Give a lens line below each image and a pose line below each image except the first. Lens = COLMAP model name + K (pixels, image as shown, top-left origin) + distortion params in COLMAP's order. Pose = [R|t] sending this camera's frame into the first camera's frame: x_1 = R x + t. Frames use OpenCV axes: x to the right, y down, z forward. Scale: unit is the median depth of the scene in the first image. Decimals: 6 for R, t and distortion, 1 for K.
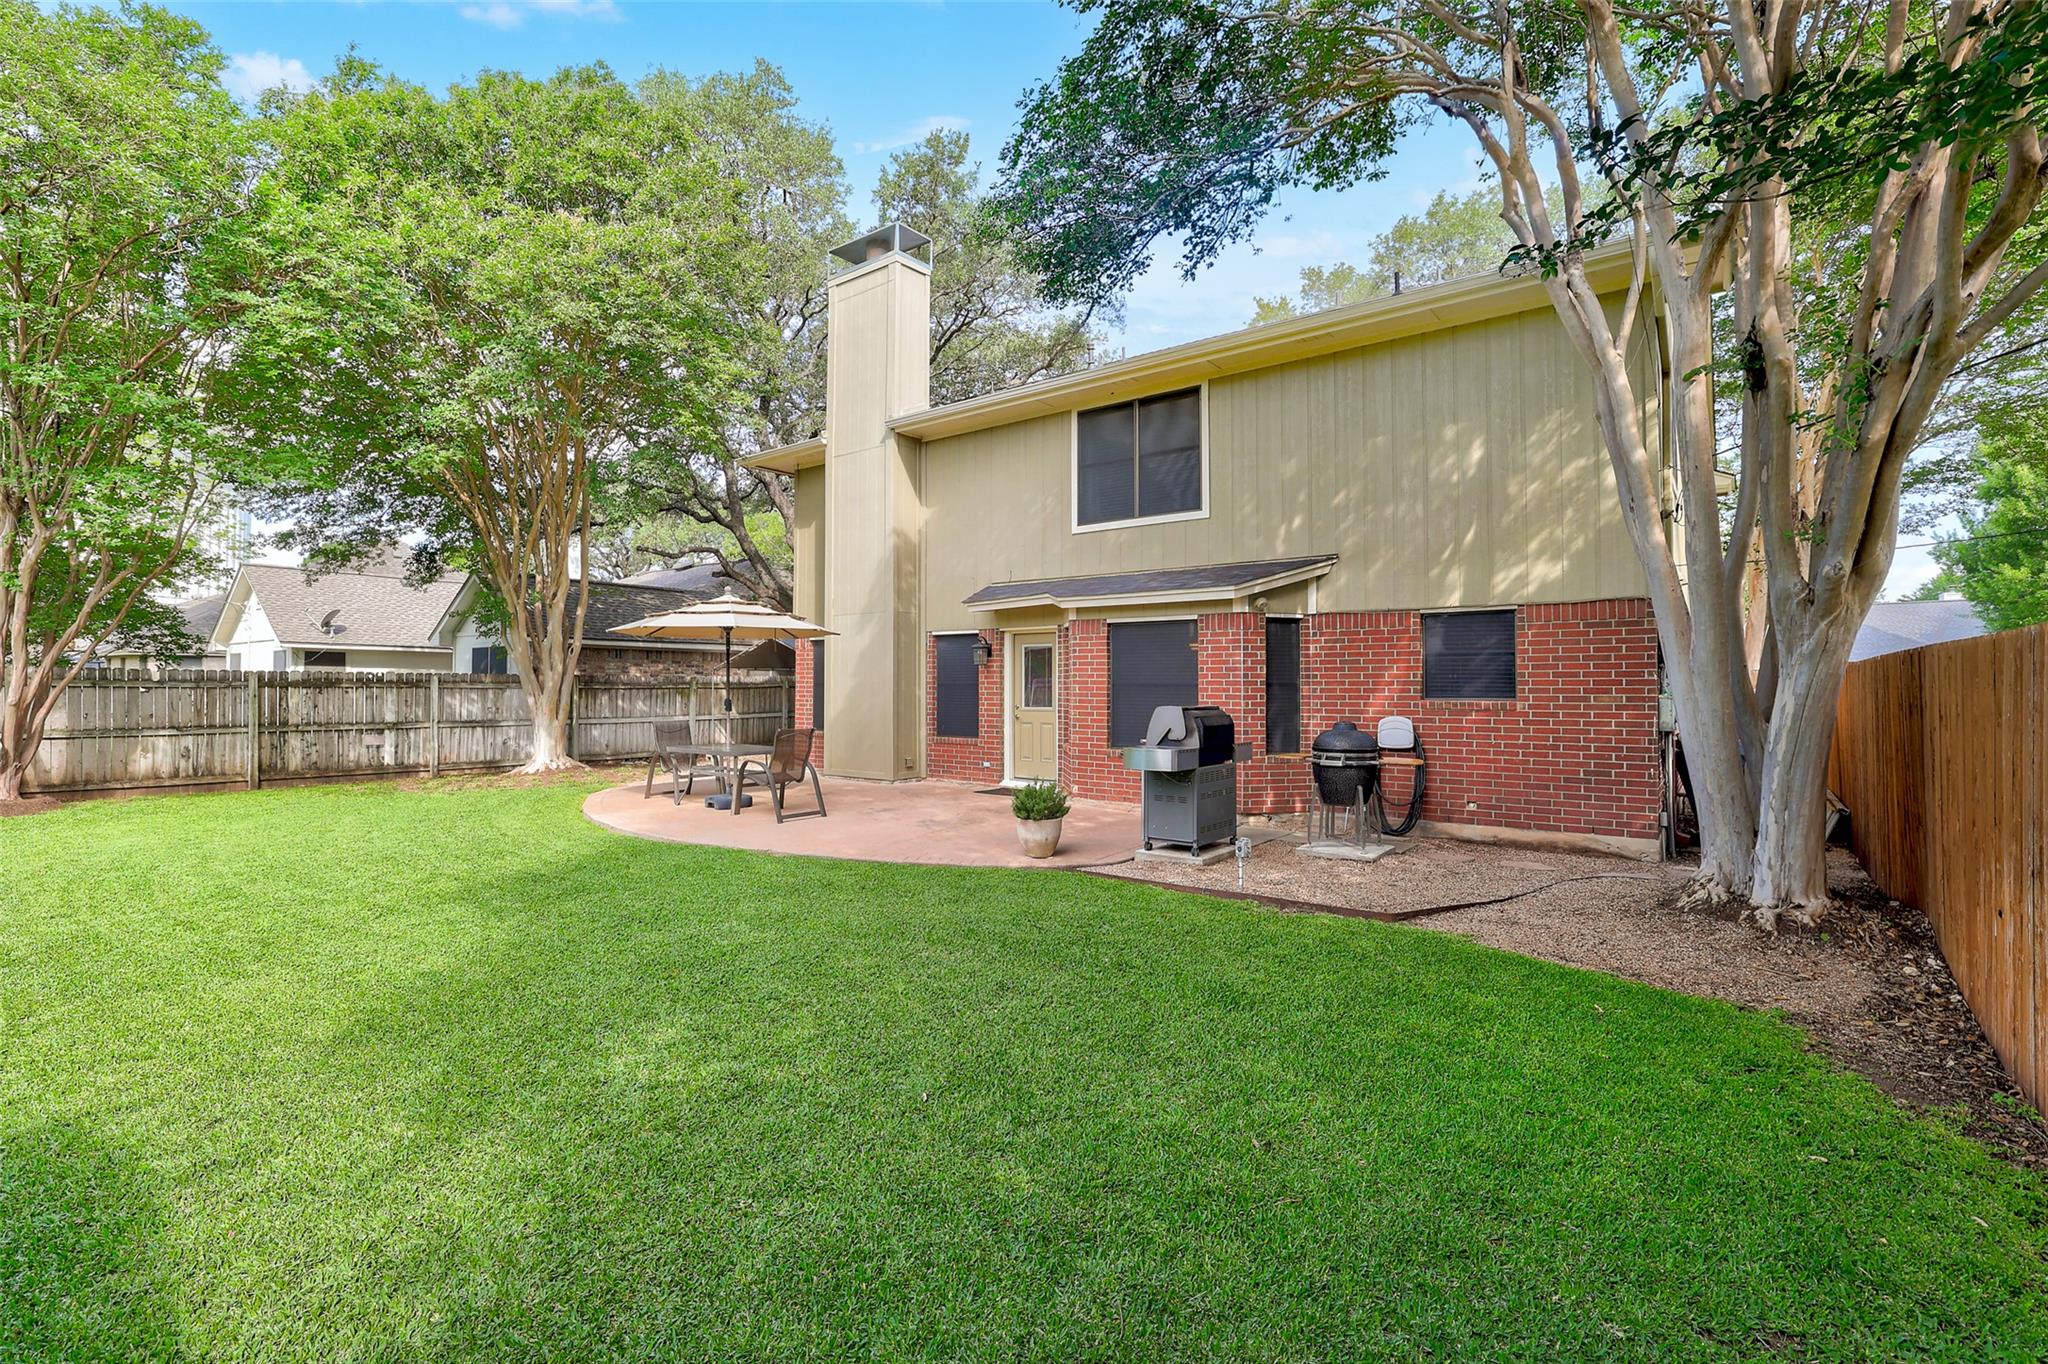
lens RADIAL K [[932.6, 0, 1060.7], [0, 932.6, 681.5], [0, 0, 1]] dist [-0.001644, -0.000033]
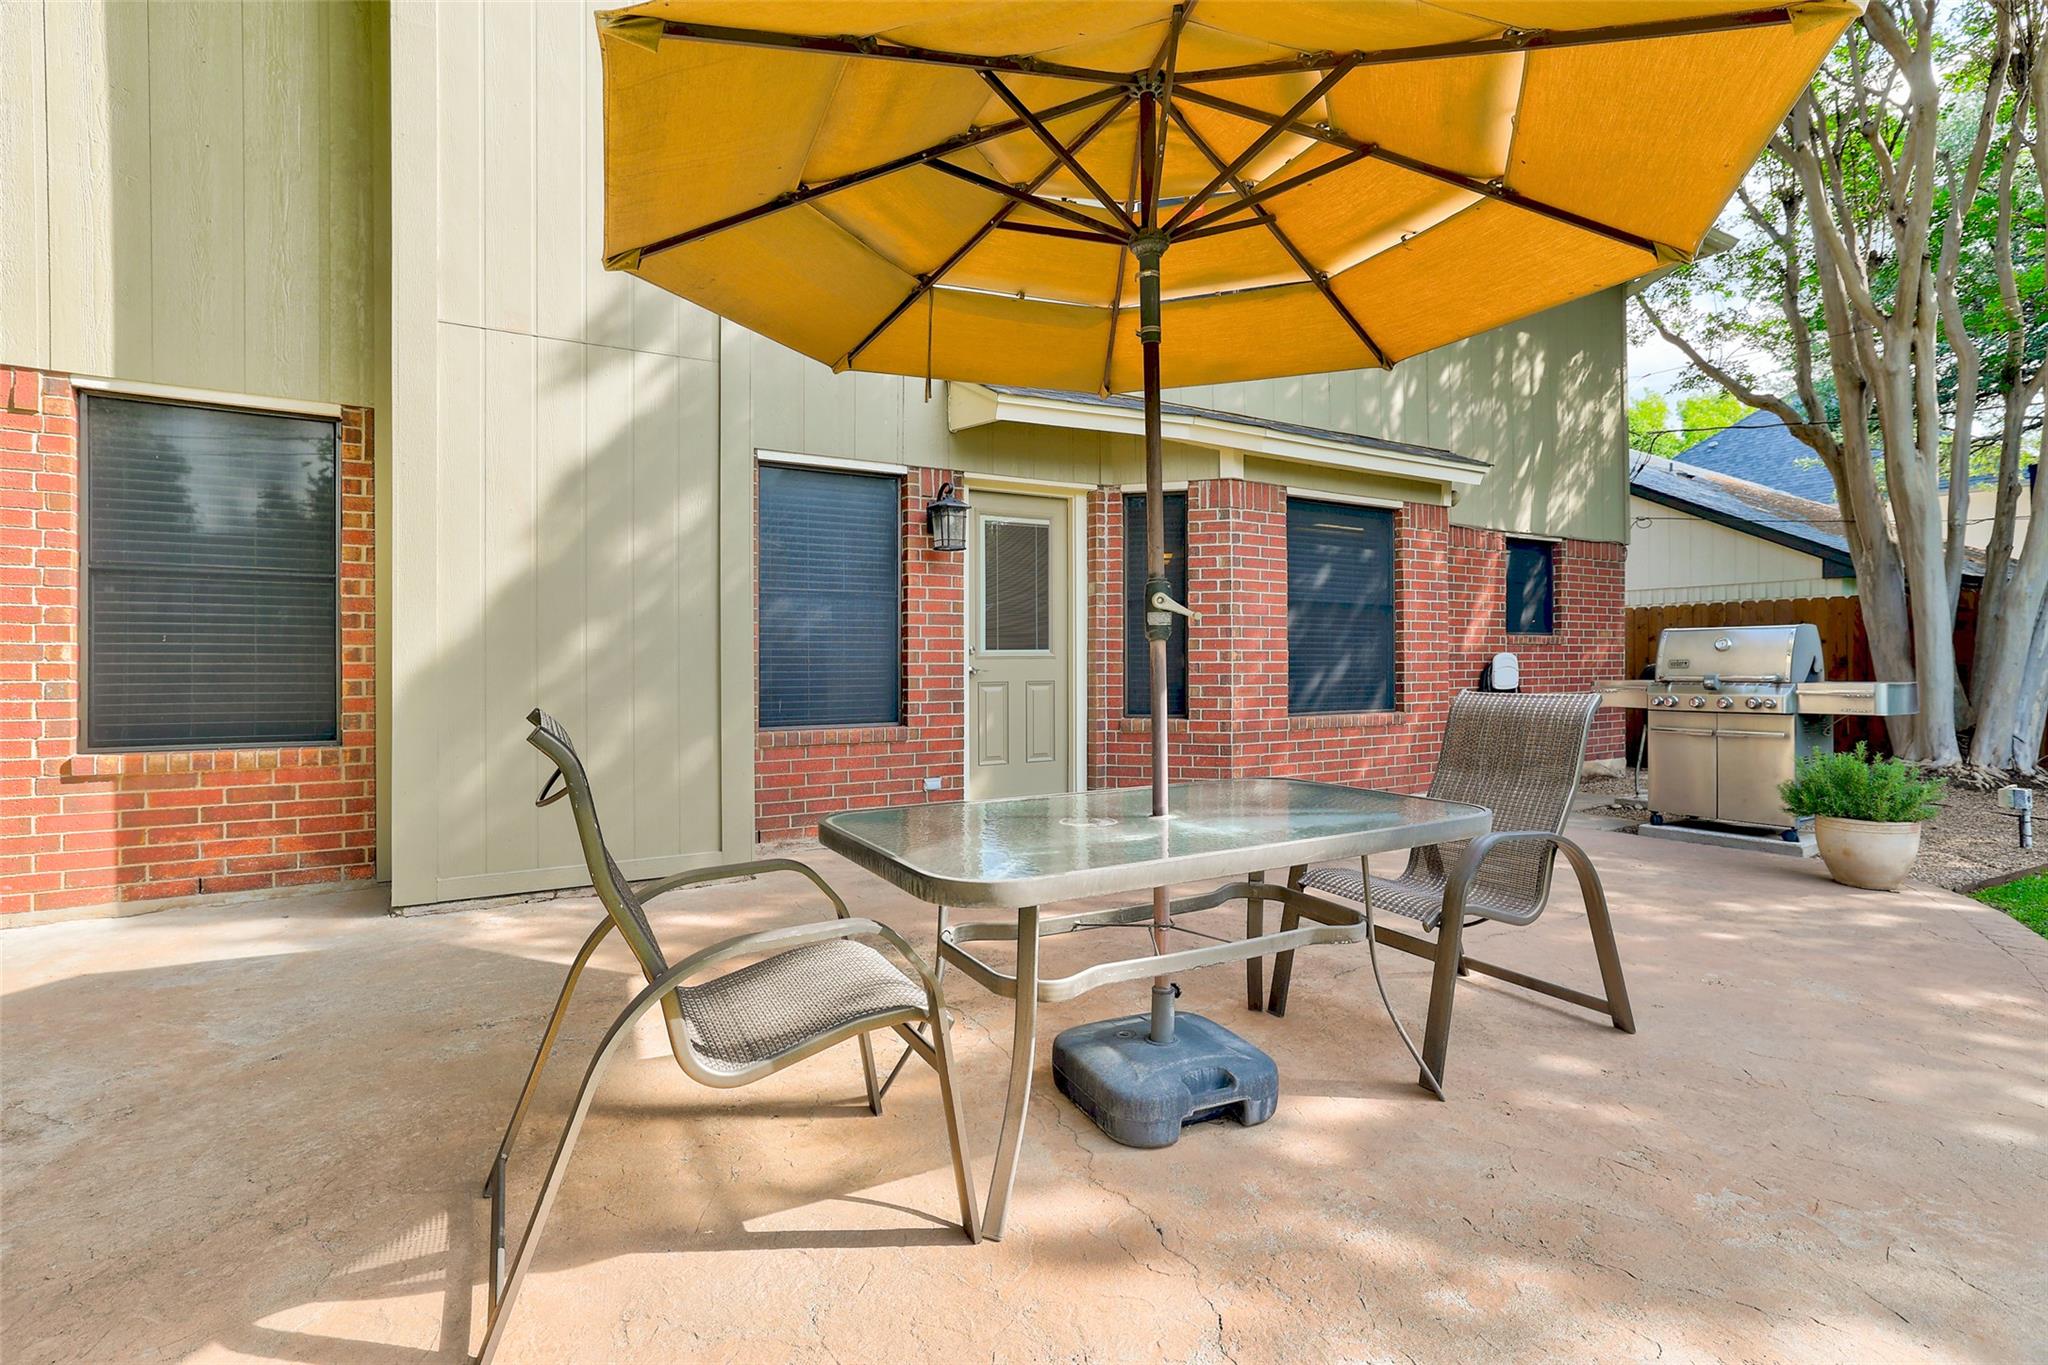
lens RADIAL K [[989.1, 0, 1026.3], [0, 989.1, 677.4], [0, 0, 1]] dist [0.003093, 0.000892]
pose [[0.374320, -0.015791, 0.927165, -0.545048], [0.003110, 0.999871, 0.015774, 0.037220], [-0.927294, -0.003021, 0.374321, 0.894451]]
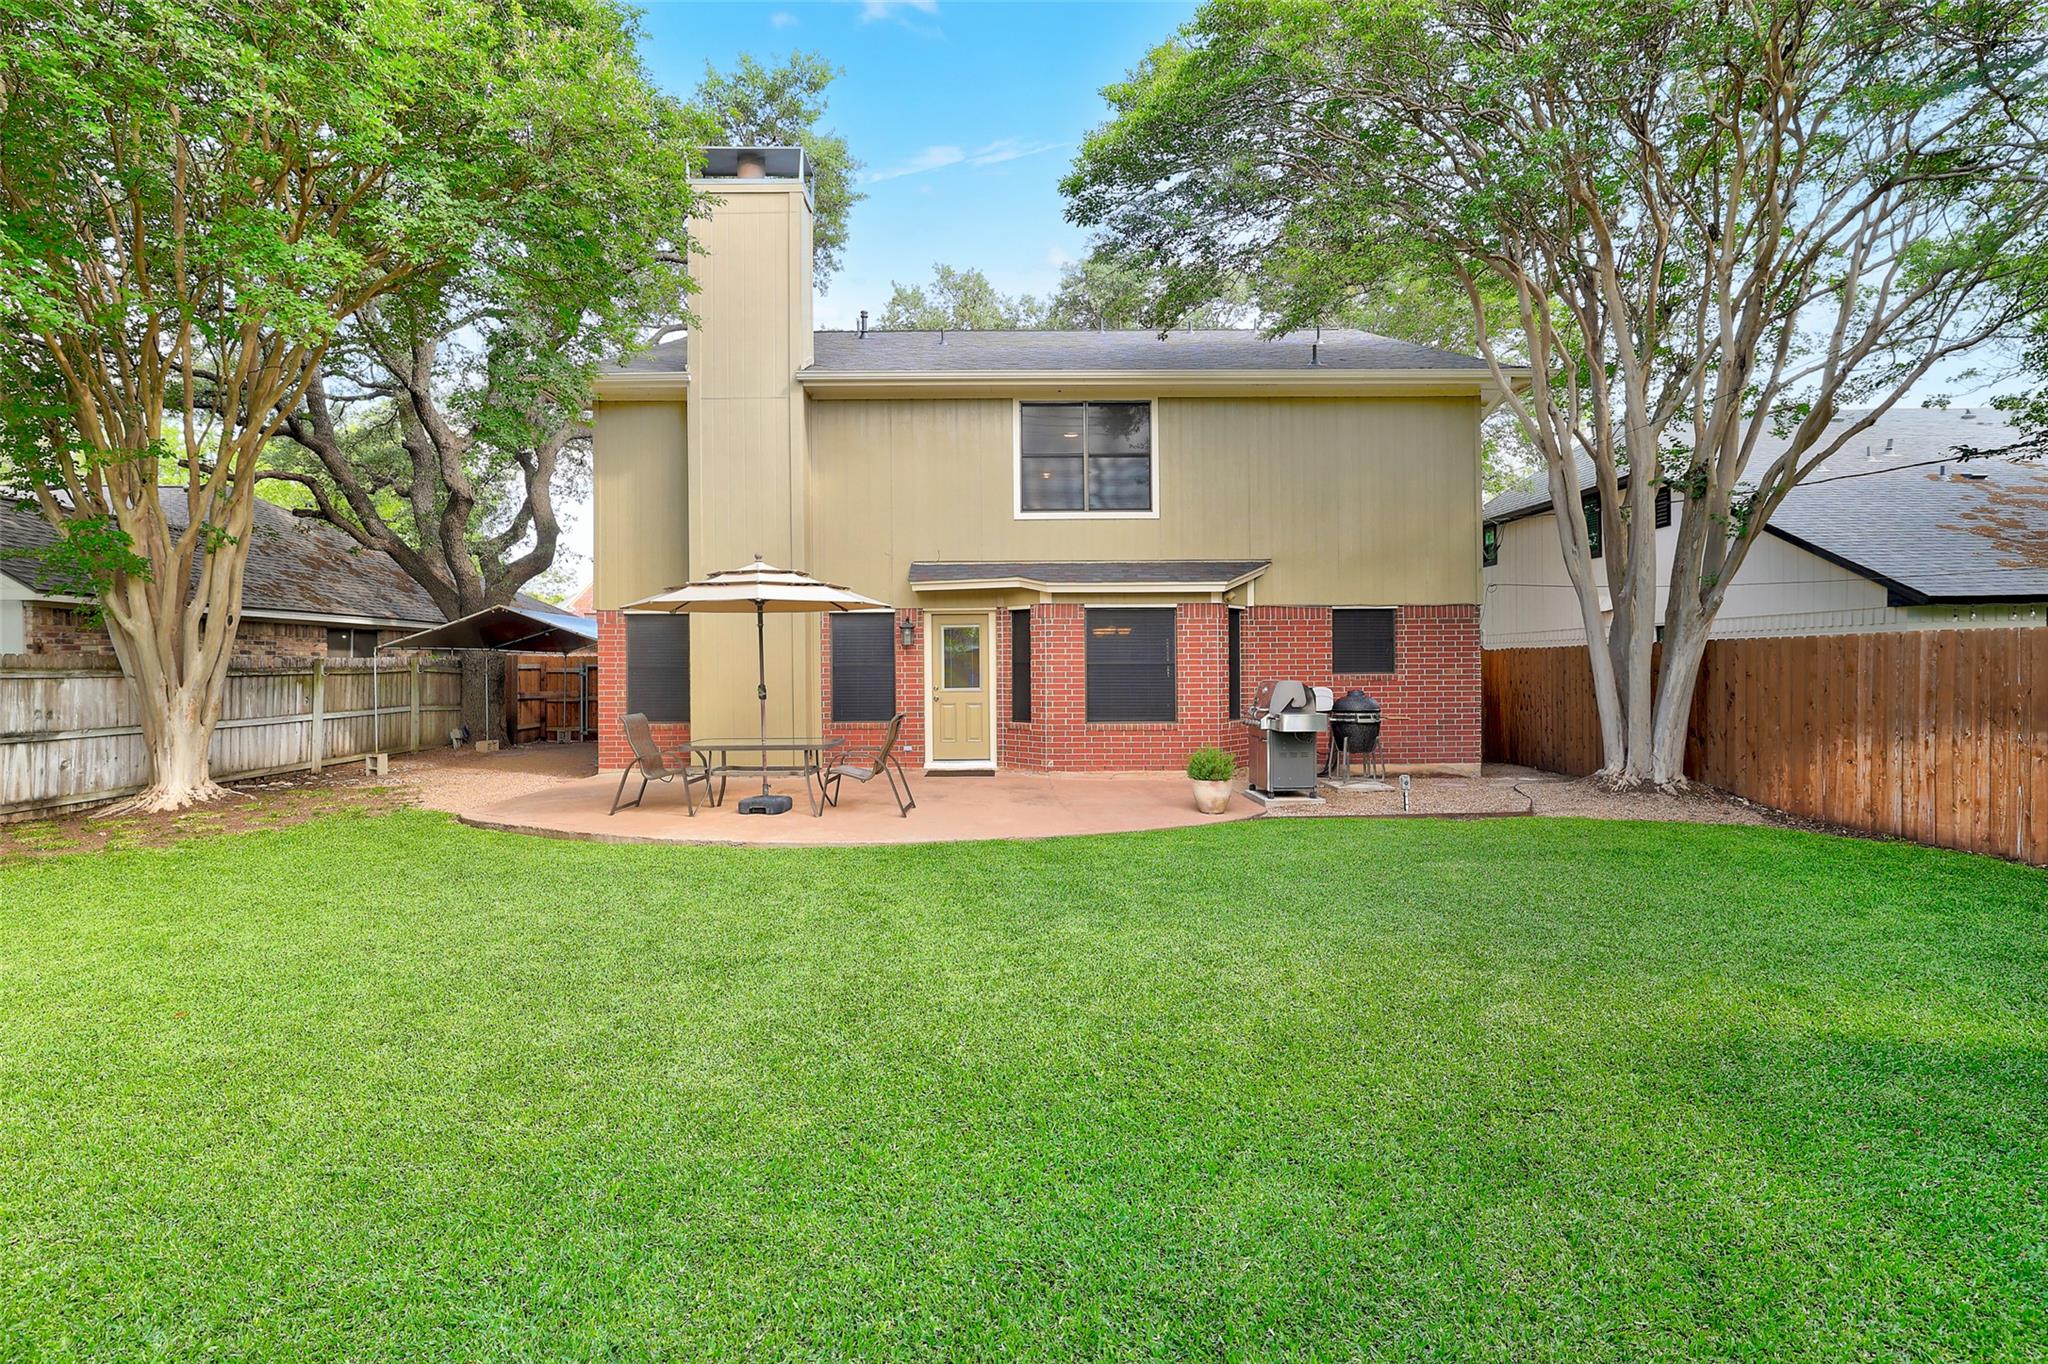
lens RADIAL K [[989.1, 0, 1026.3], [0, 989.1, 676.9], [0, 0, 1]] dist [0.003093, 0.000892]
pose [[0.789332, -0.013012, 0.613829, -0.690096], [0.006094, 0.999892, 0.013359, 0.001843], [-0.613936, -0.006804, 0.789326, 0.129039]]
